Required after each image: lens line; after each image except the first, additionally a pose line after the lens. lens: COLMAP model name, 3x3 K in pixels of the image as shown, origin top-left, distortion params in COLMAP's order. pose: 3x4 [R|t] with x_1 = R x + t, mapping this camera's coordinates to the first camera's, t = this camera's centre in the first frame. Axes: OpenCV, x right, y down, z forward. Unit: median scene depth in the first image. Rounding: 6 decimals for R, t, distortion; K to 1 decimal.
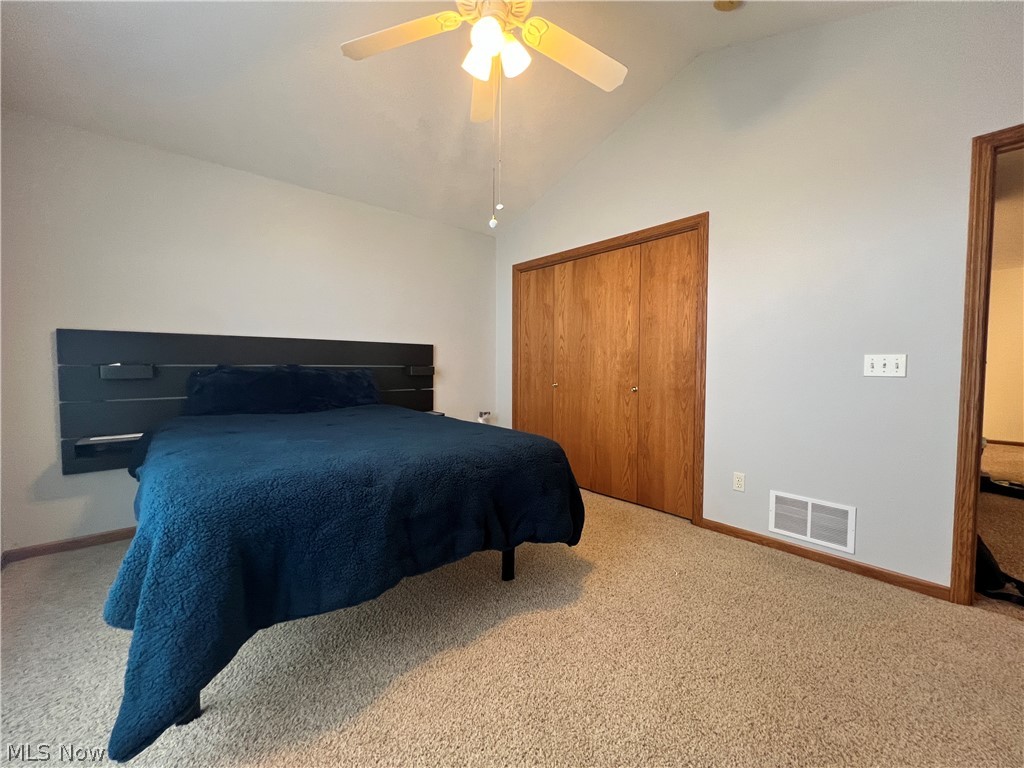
lens RADIAL K [[413.1, 0, 513.2], [0, 413.1, 382.8], [0, 0, 1]] dist [-0.000828, -0.000269]
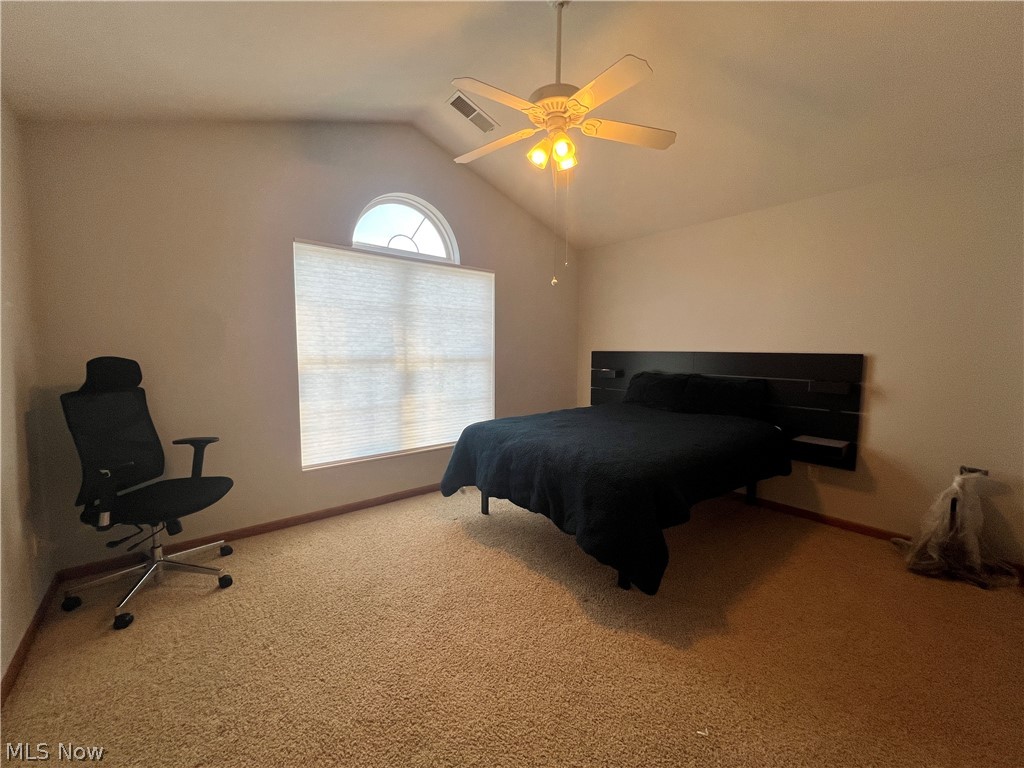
lens RADIAL K [[406.8, 0, 516.0], [0, 406.8, 384.4], [0, 0, 1]] dist [-0.000268, -0.000009]
pose [[-0.011978, 0.081828, -0.996575, 0.927445], [-0.051174, 0.995290, 0.082337, -0.113468], [0.998618, 0.051985, -0.007734, 0.646559]]
